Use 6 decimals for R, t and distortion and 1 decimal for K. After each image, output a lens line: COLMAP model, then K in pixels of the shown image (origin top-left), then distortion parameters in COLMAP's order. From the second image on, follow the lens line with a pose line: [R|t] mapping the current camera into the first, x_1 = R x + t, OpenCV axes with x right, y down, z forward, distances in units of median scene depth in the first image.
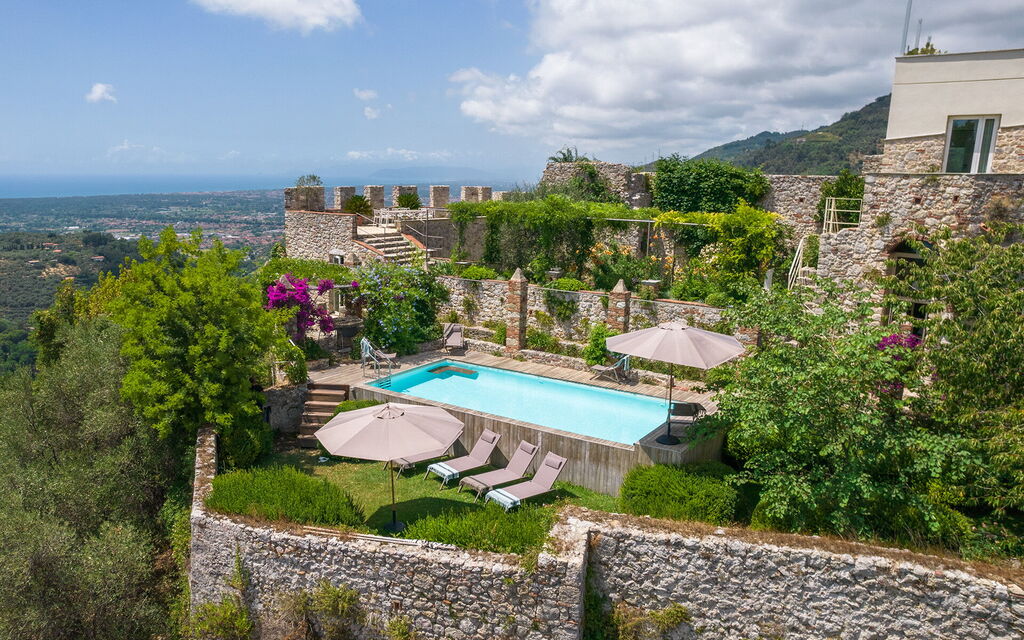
lens RADIAL K [[772.4, 0, 422.7], [0, 772.4, 350.5], [0, 0, 1]] dist [-0.080066, 0.060412]
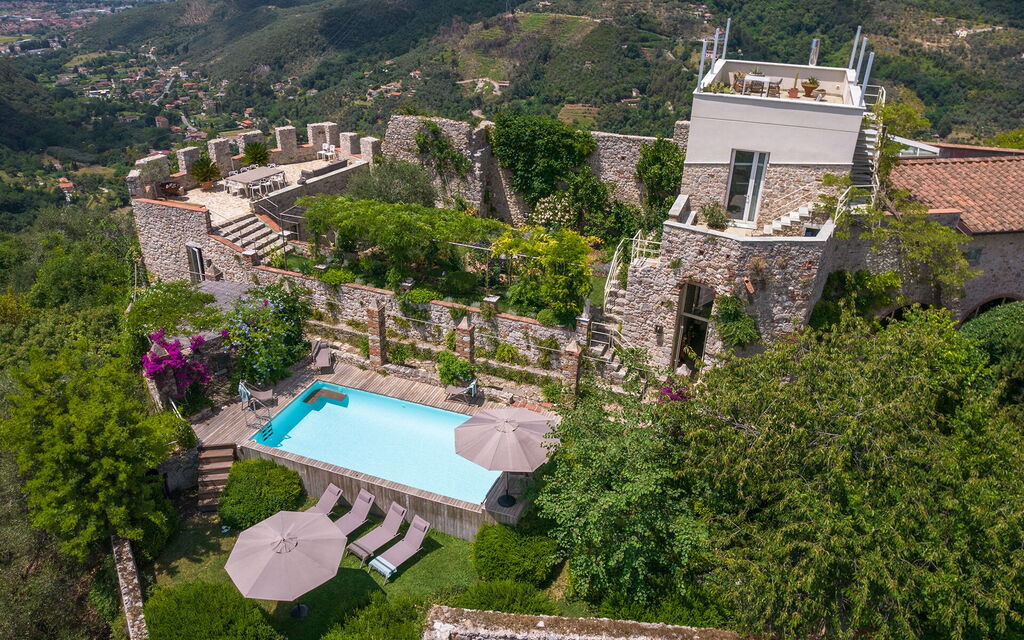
lens RADIAL K [[763.6, 0, 471.9], [0, 763.6, 352.4], [0, 0, 1]] dist [-0.054333, 0.030625]
pose [[0.968343, -0.122538, 0.217476, 0.012015], [0.056636, 0.956350, 0.286682, -0.340954], [-0.243113, -0.265290, 0.933015, -0.075114]]
